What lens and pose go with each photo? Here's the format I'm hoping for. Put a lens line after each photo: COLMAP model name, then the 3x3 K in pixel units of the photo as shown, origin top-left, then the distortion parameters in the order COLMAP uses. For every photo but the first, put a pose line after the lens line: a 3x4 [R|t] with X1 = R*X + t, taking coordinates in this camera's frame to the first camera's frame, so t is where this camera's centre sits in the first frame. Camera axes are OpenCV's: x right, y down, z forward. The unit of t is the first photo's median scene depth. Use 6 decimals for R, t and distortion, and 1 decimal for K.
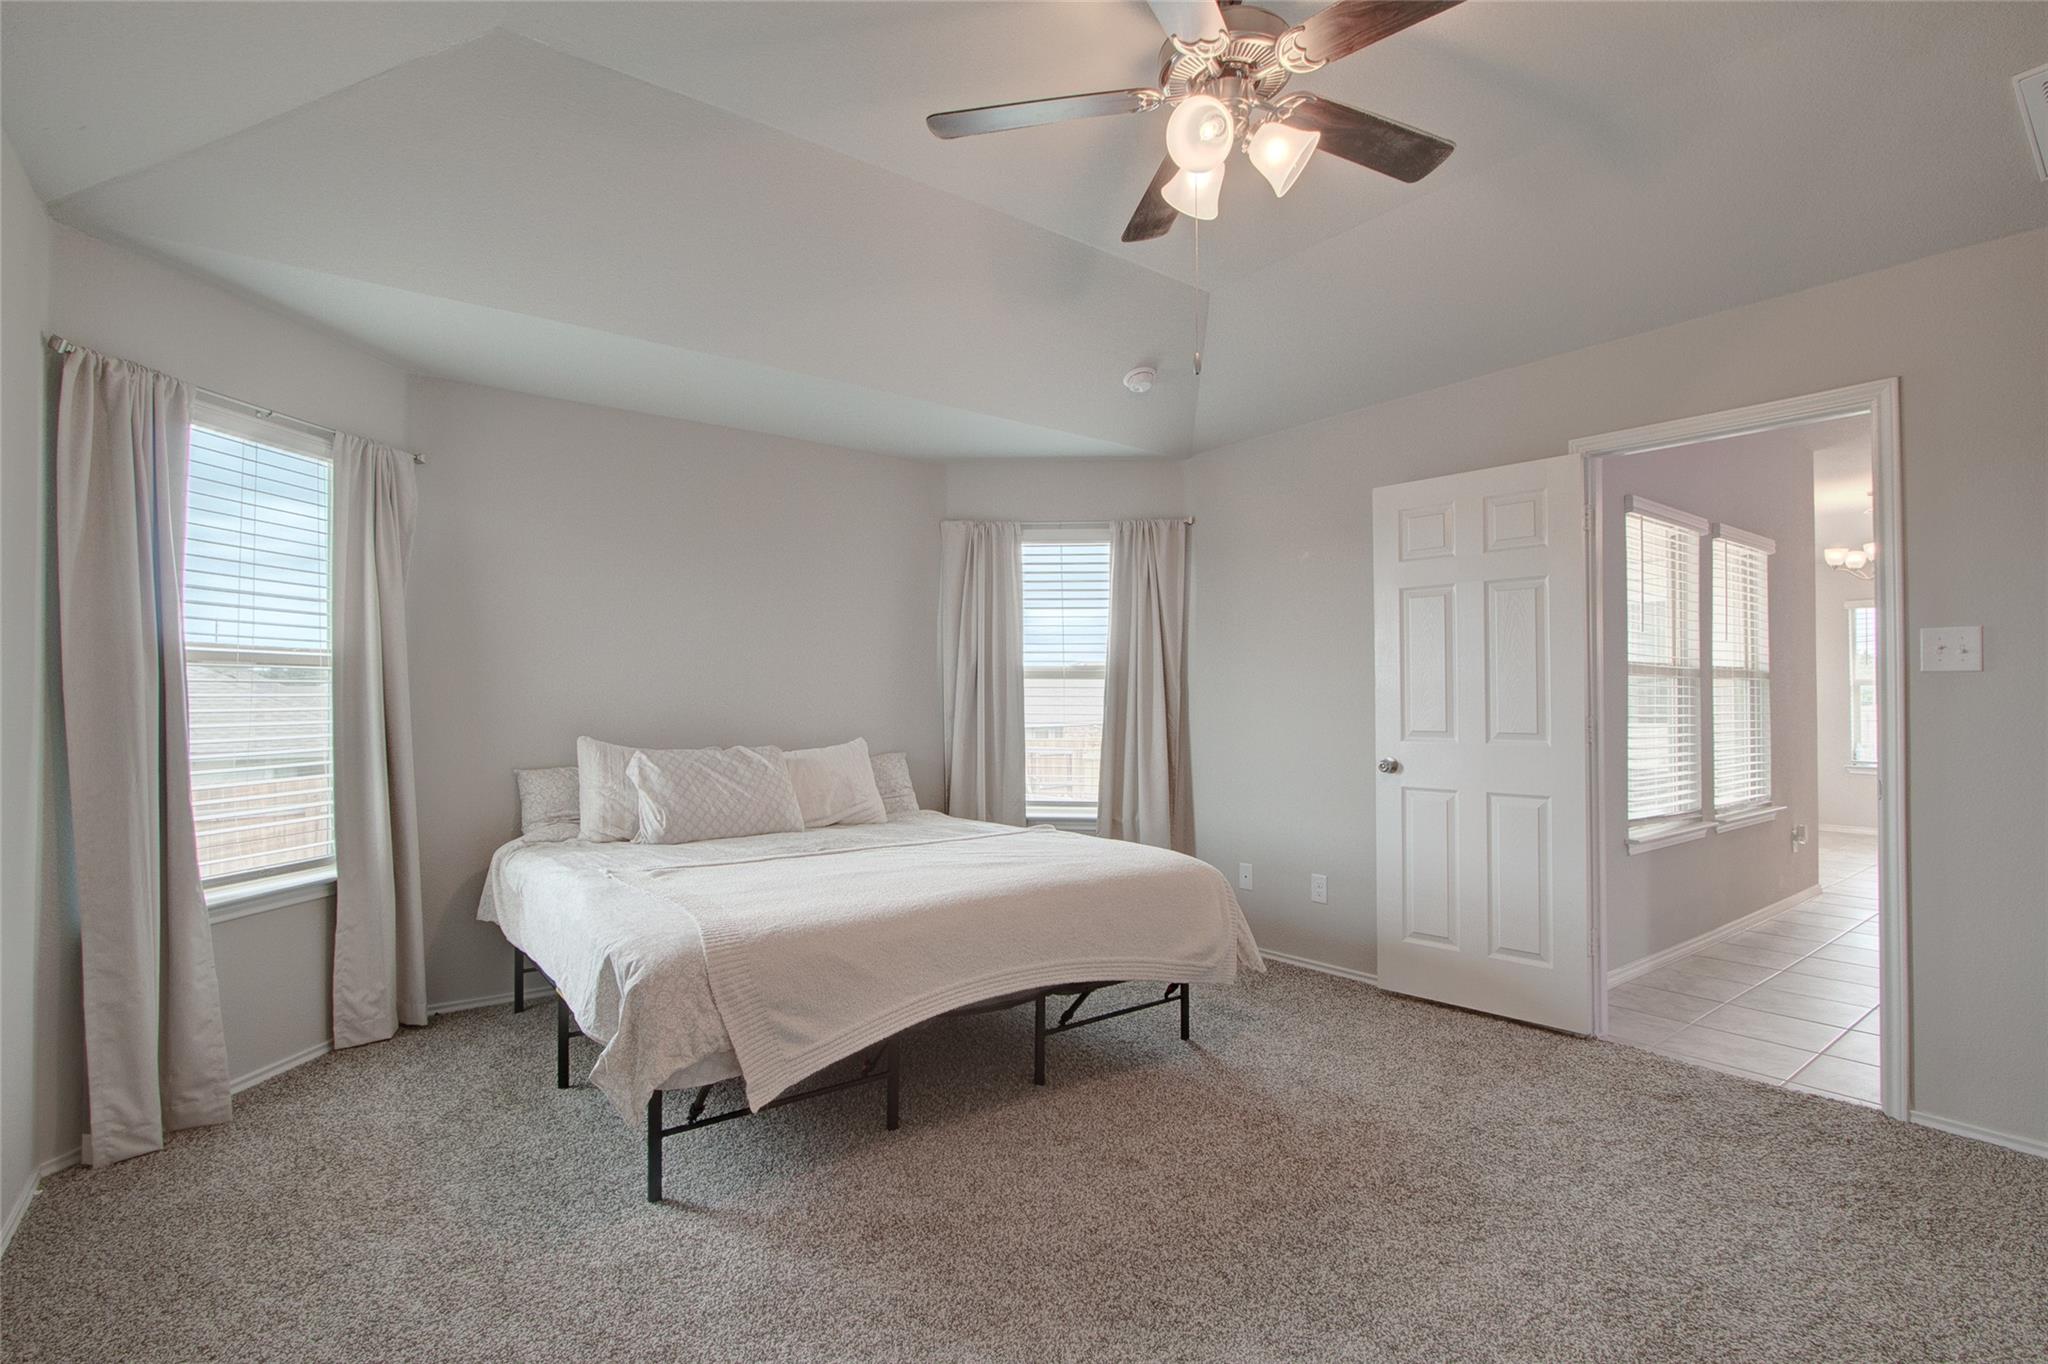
lens RADIAL K [[948.9, 0, 1015.2], [0, 948.9, 690.8], [0, 0, 1]] dist [-0.014132, 0.000729]
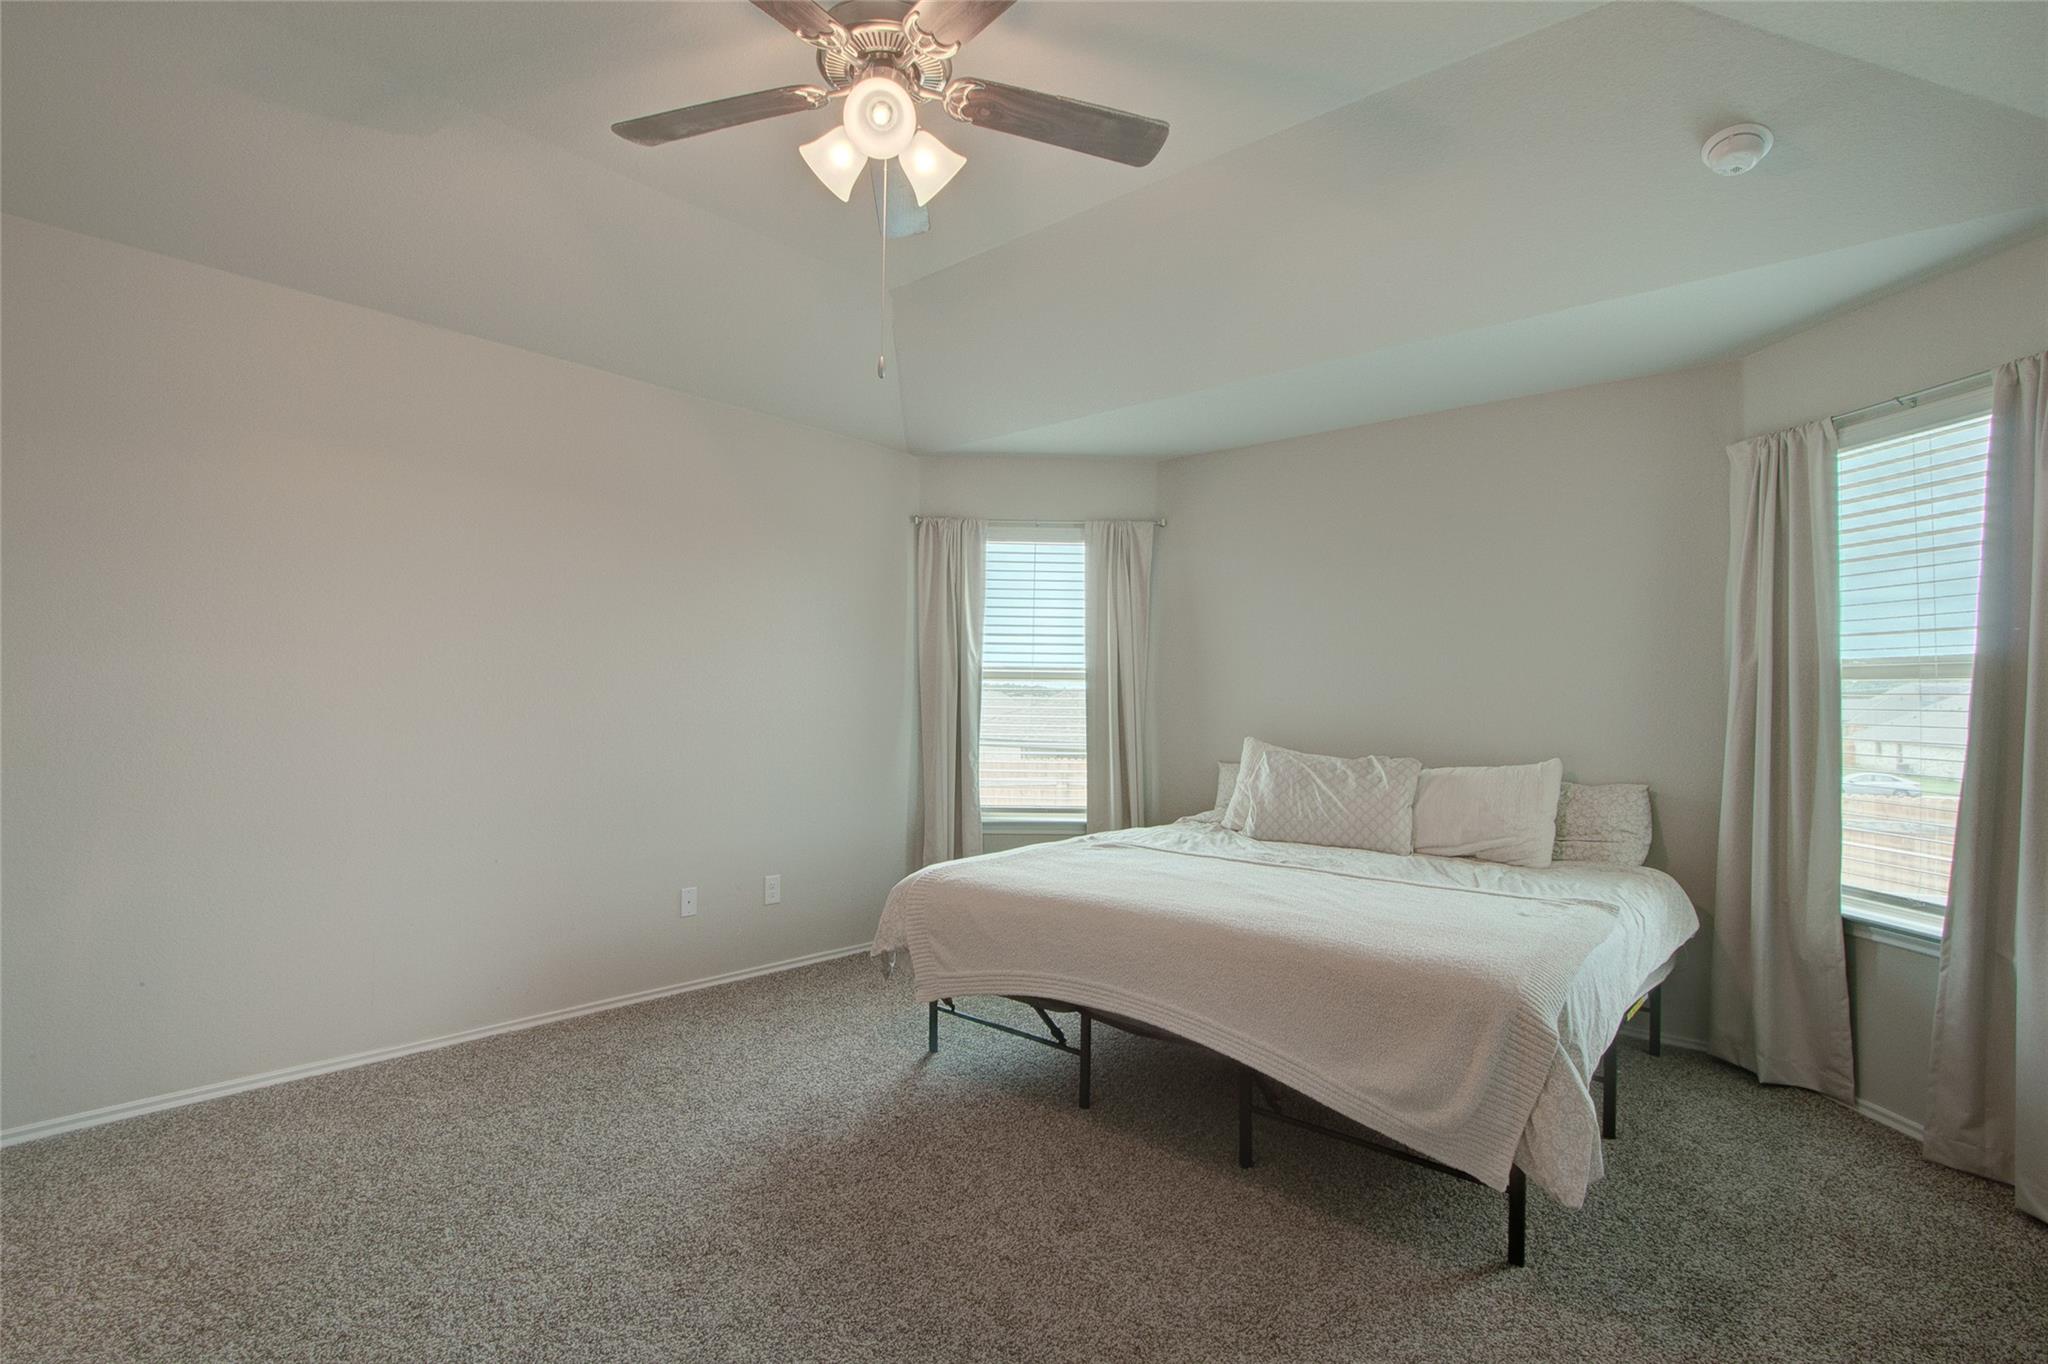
lens RADIAL K [[968.8, 0, 1018.5], [0, 968.8, 695.2], [0, 0, 1]] dist [-0.002237, -0.000462]
pose [[0.243451, -0.002782, -0.969909, 0.612747], [-0.007907, 0.999957, -0.004853, 0.005414], [0.969881, 0.008851, 0.243419, 0.451376]]
